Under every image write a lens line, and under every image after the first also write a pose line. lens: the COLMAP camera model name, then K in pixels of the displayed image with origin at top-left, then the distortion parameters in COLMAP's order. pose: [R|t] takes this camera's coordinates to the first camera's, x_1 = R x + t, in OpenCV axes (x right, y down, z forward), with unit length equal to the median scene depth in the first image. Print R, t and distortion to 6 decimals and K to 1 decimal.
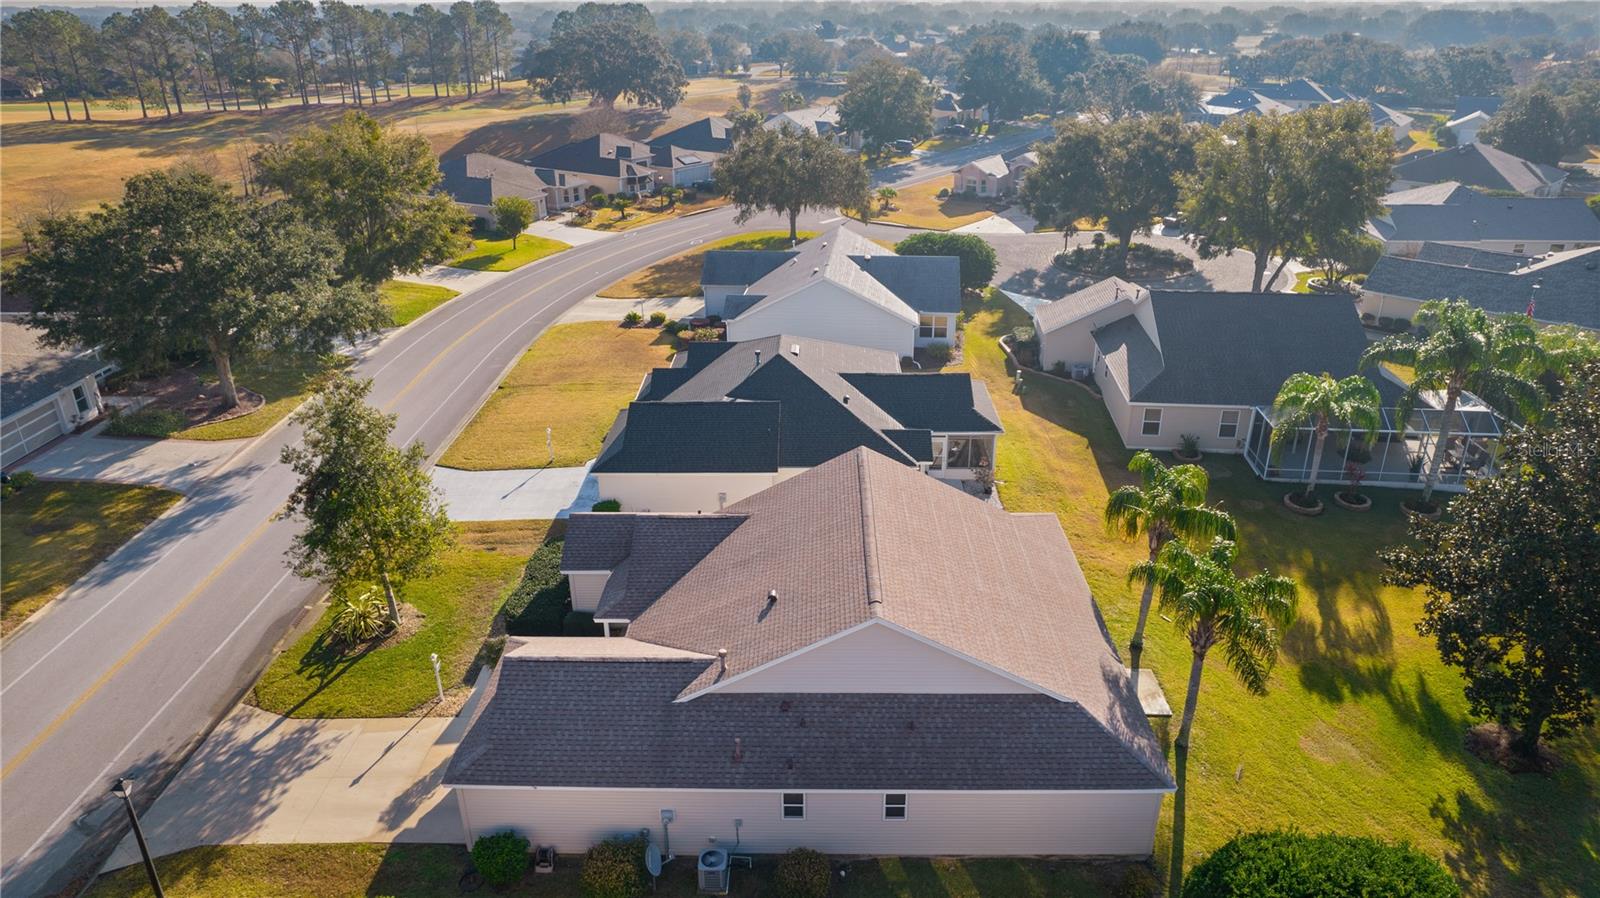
lens RADIAL K [[1034.5, 0, 804.1], [0, 1034.5, 435.6], [0, 0, 1]] dist [-0.078732, 0.069437]
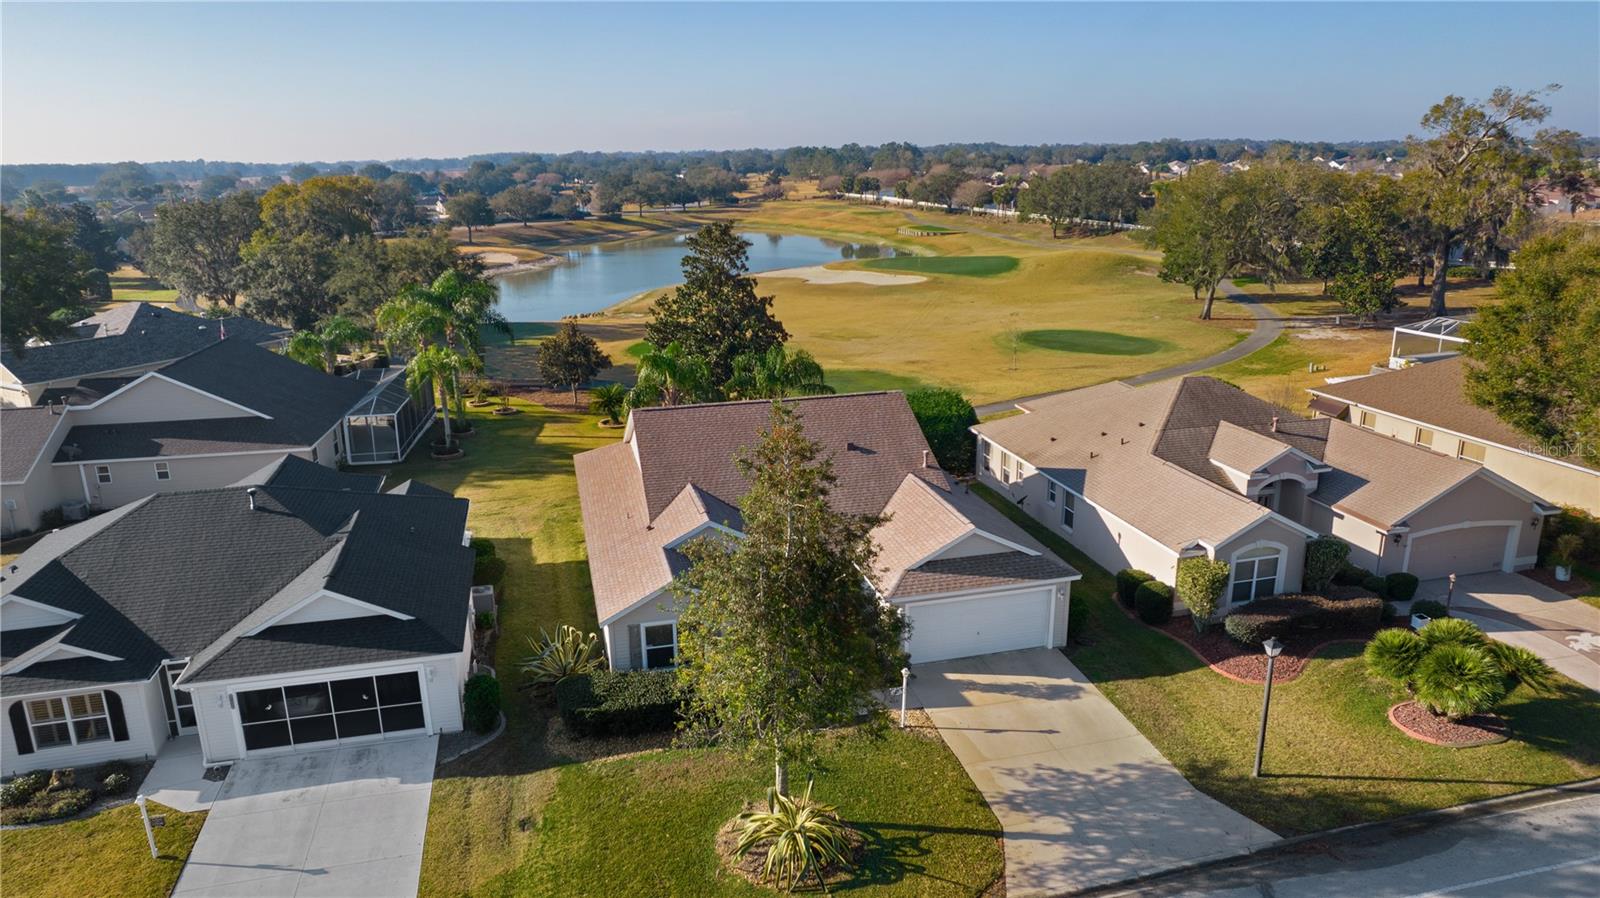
lens RADIAL K [[1034.5, 0, 798.5], [0, 1034.5, 418.8], [0, 0, 1]] dist [-0.078732, 0.069437]
pose [[-0.265027, -0.228631, 0.936744, -0.916308], [0.390815, 0.862641, 0.321115, -0.235670], [-0.881490, 0.451197, -0.139270, 0.917914]]
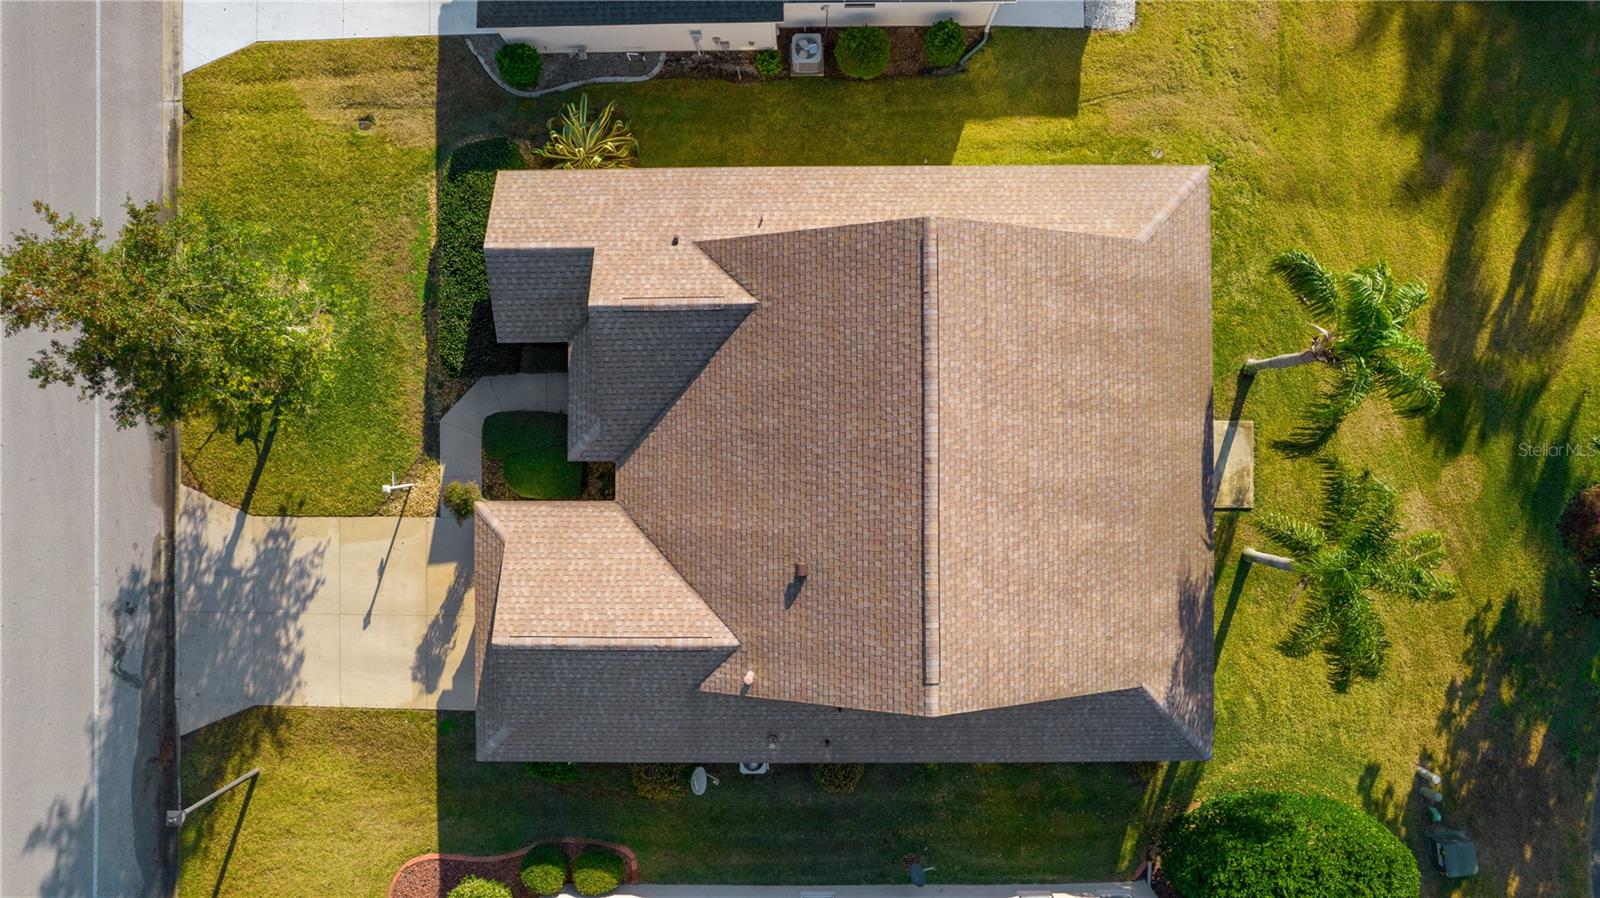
lens RADIAL K [[1034.5, 0, 796.3], [0, 1034.5, 425.0], [0, 0, 1]] dist [-0.078732, 0.069437]
pose [[0.999803, -0.019087, -0.005482, -0.021068], [0.012744, 0.404971, 0.914241, -0.461878], [-0.015230, -0.914130, 0.405135, 0.586778]]
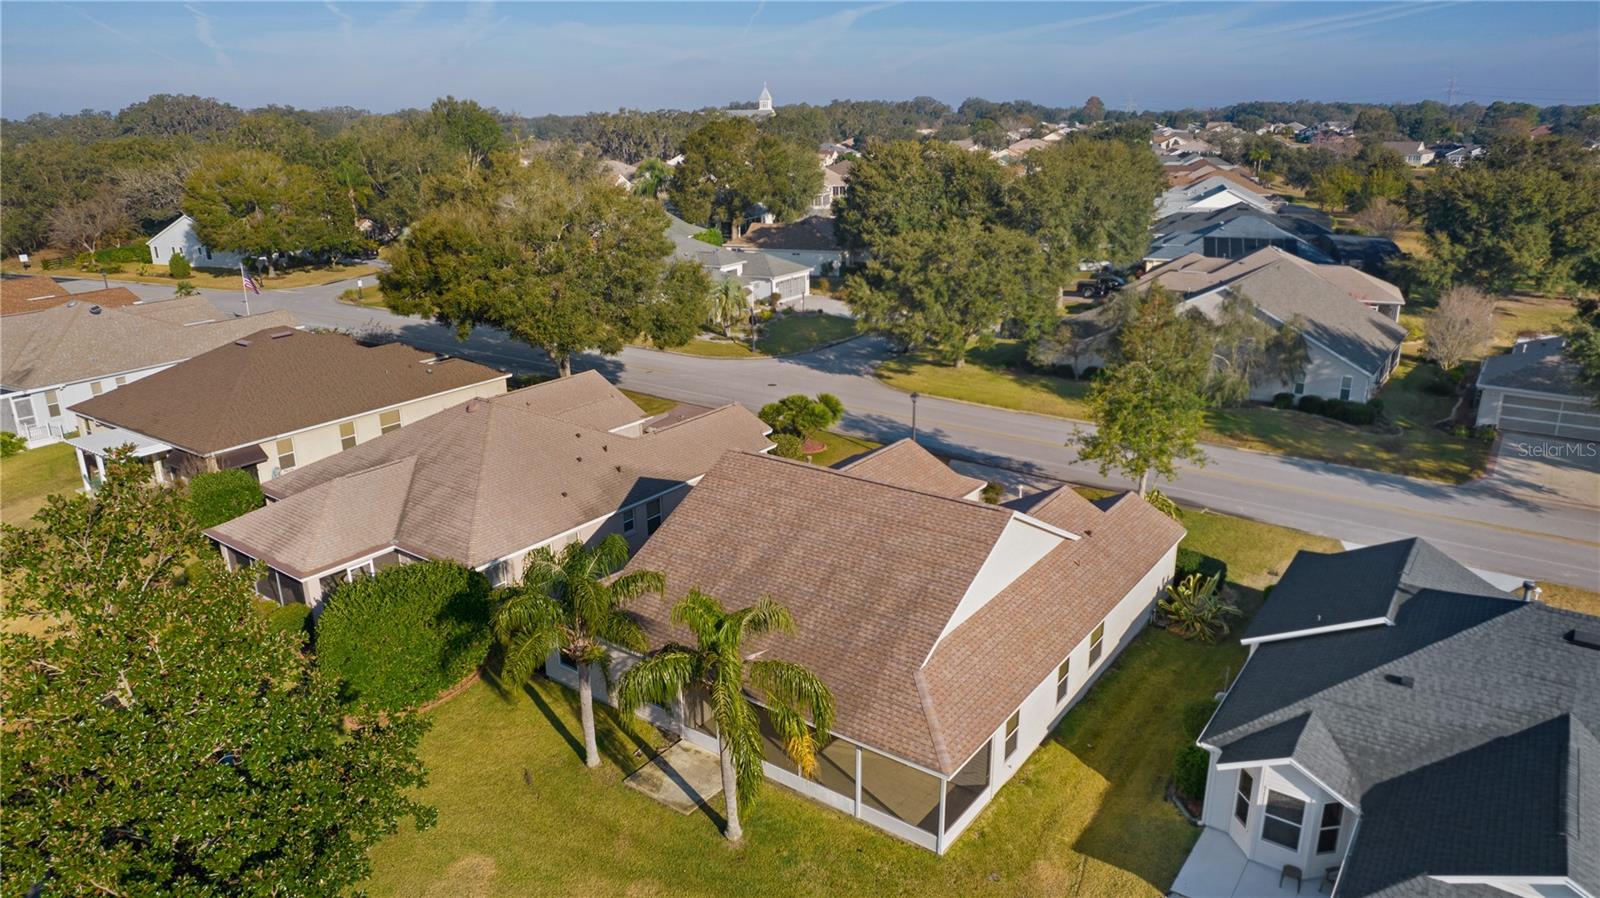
lens RADIAL K [[1034.5, 0, 793.3], [0, 1034.5, 442.7], [0, 0, 1]] dist [-0.078732, 0.069437]
pose [[-0.584889, 0.261888, -0.767671, 0.713804], [-0.300183, 0.809352, 0.504817, -0.364118], [0.753522, 0.525704, -0.394766, 1.067188]]
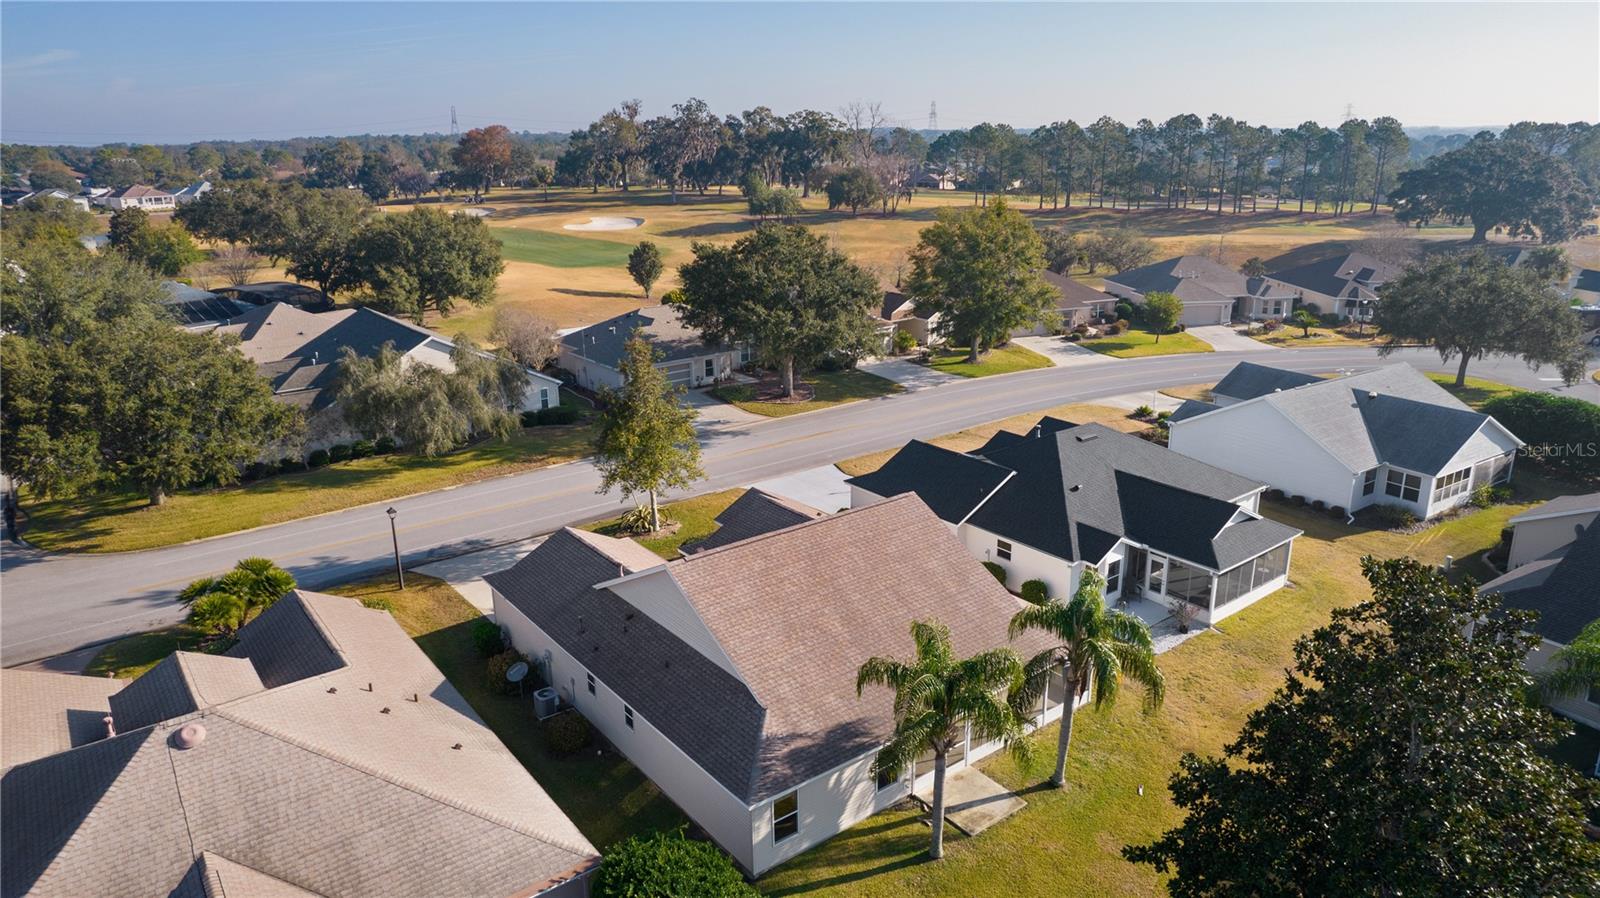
lens RADIAL K [[1034.5, 0, 800.8], [0, 1034.5, 451.2], [0, 0, 1]] dist [-0.078732, 0.069437]
pose [[0.624242, 0.232092, -0.745960, 0.710118], [-0.300452, 0.952735, 0.044999, -0.039110], [0.721146, 0.196035, 0.664469, 0.177550]]
